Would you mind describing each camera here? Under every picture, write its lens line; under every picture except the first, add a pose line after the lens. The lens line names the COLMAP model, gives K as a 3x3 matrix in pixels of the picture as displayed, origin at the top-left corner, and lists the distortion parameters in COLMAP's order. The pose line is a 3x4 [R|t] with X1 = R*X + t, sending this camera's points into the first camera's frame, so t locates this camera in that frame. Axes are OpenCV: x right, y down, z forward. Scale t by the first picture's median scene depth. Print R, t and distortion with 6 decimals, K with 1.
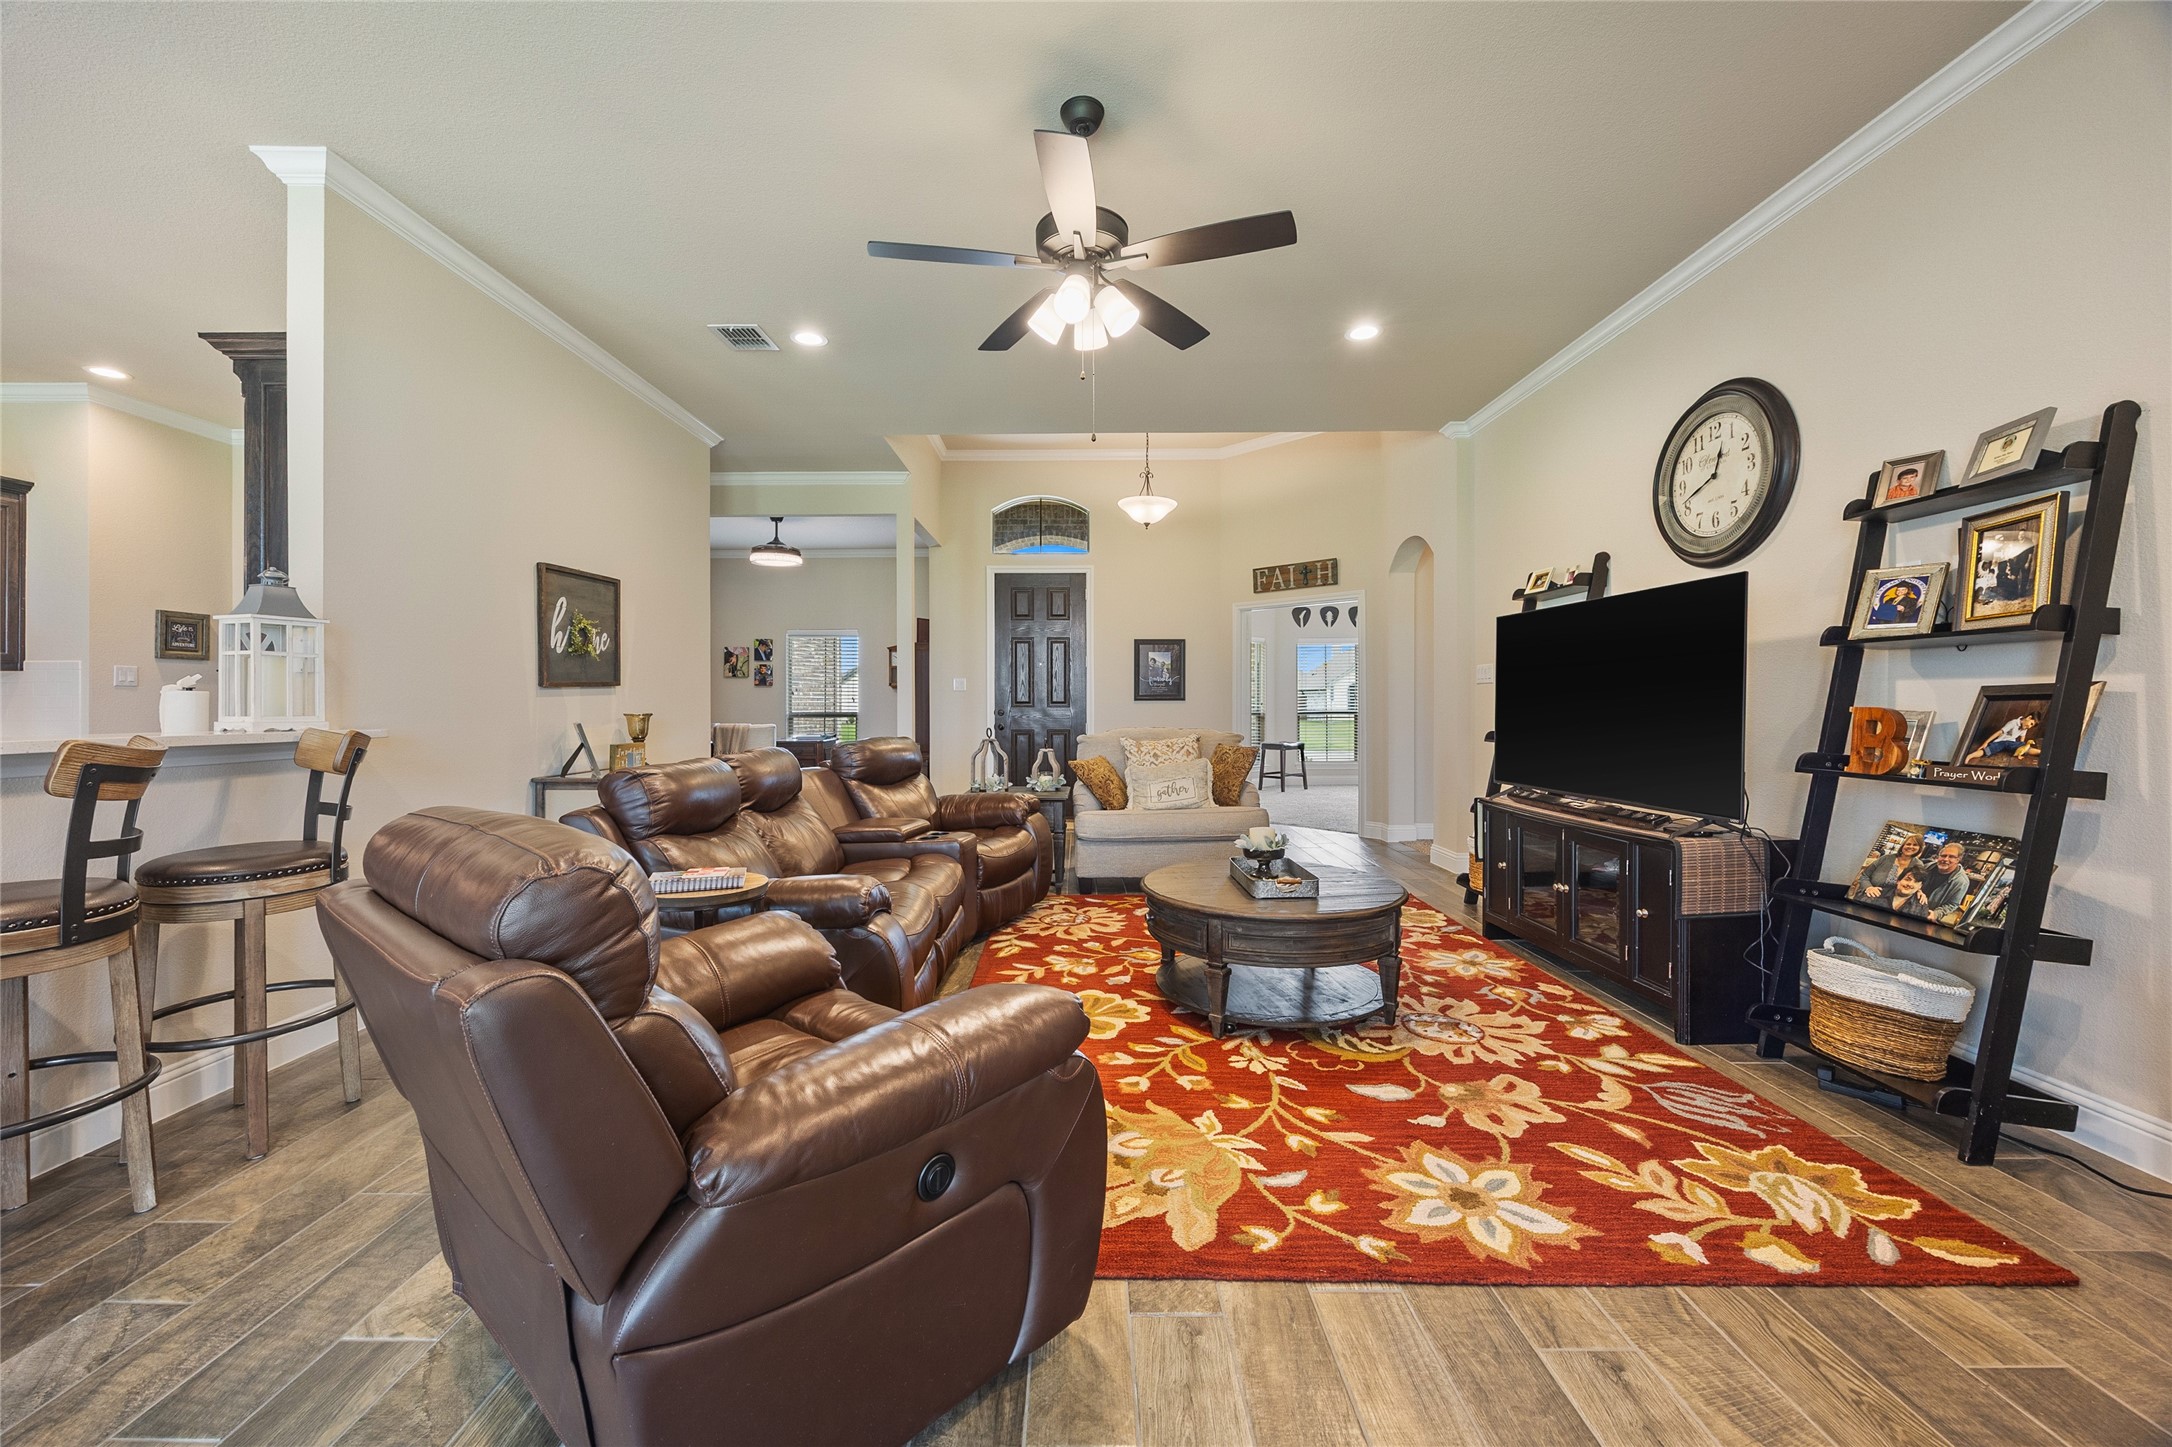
lens RADIAL K [[828.9, 0, 1076.8], [0, 828.9, 706.9], [0, 0, 1]] dist [-0.000505, -0.000493]
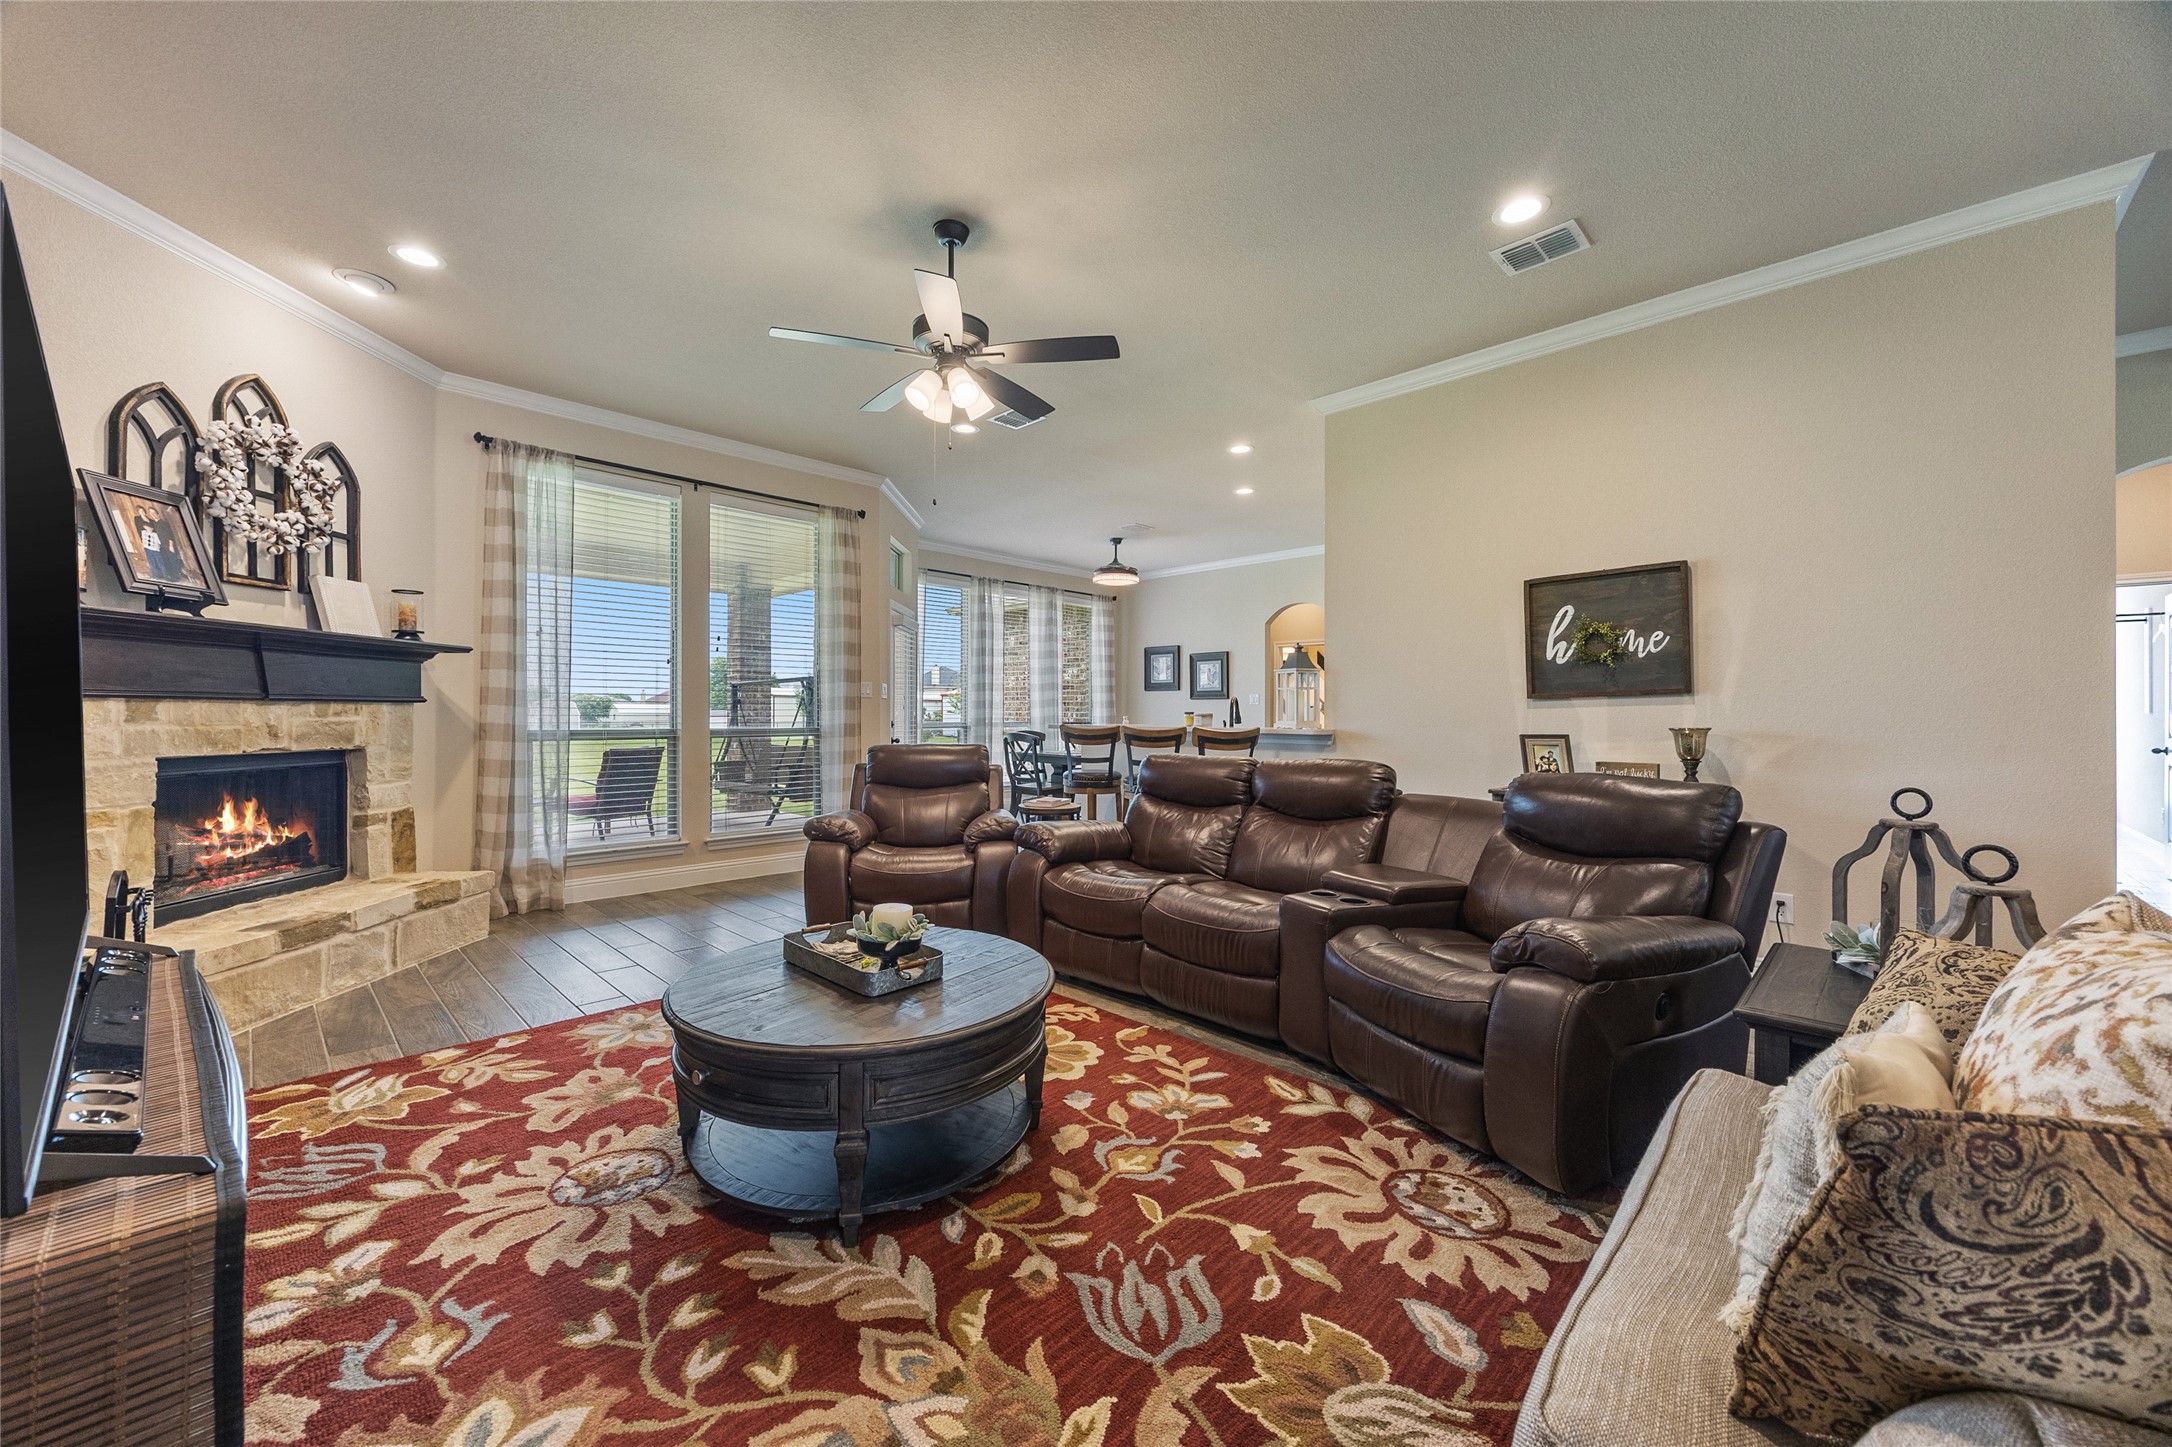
lens RADIAL K [[828.9, 0, 1087.0], [0, 828.9, 709.2], [0, 0, 1]] dist [-0.000505, -0.000493]
pose [[-0.690938, -0.003007, -0.722908, 0.624828], [-0.001975, 0.999995, -0.002272, -0.009615], [0.722911, -0.000142, -0.690941, 1.650756]]
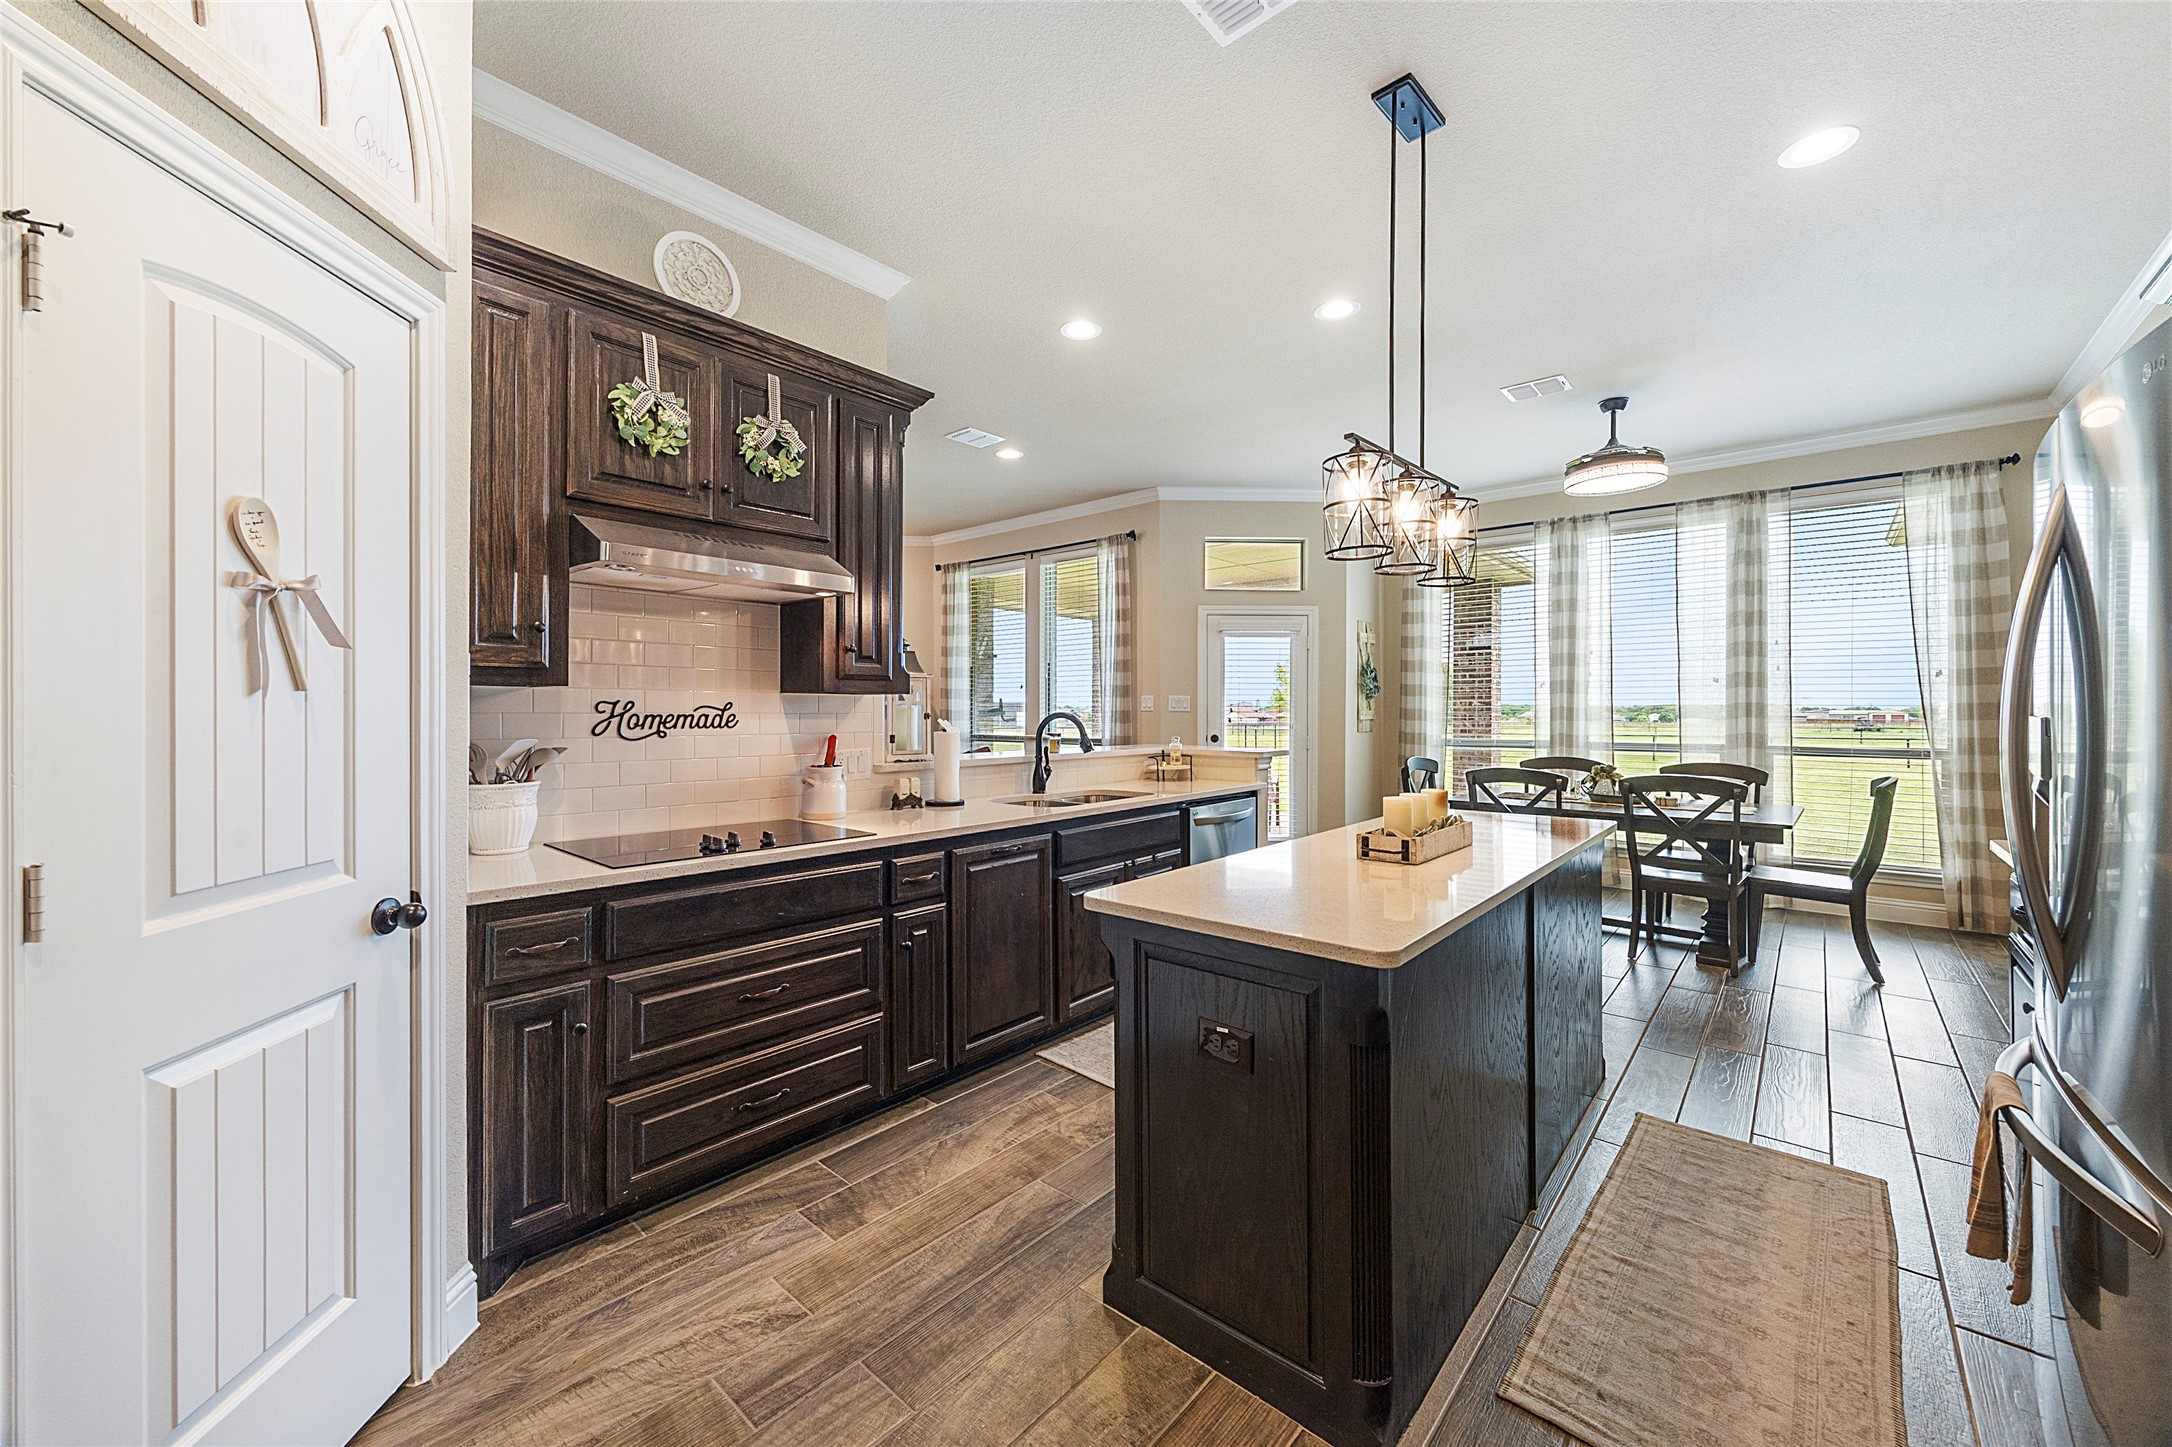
lens RADIAL K [[828.9, 0, 1069.8], [0, 828.9, 707.0], [0, 0, 1]] dist [-0.000505, -0.000493]
pose [[-0.744344, 0.002706, 0.667791, -1.729134], [0.001739, 0.999996, -0.002115, -0.046954], [-0.667794, -0.000413, -0.744346, 1.520341]]
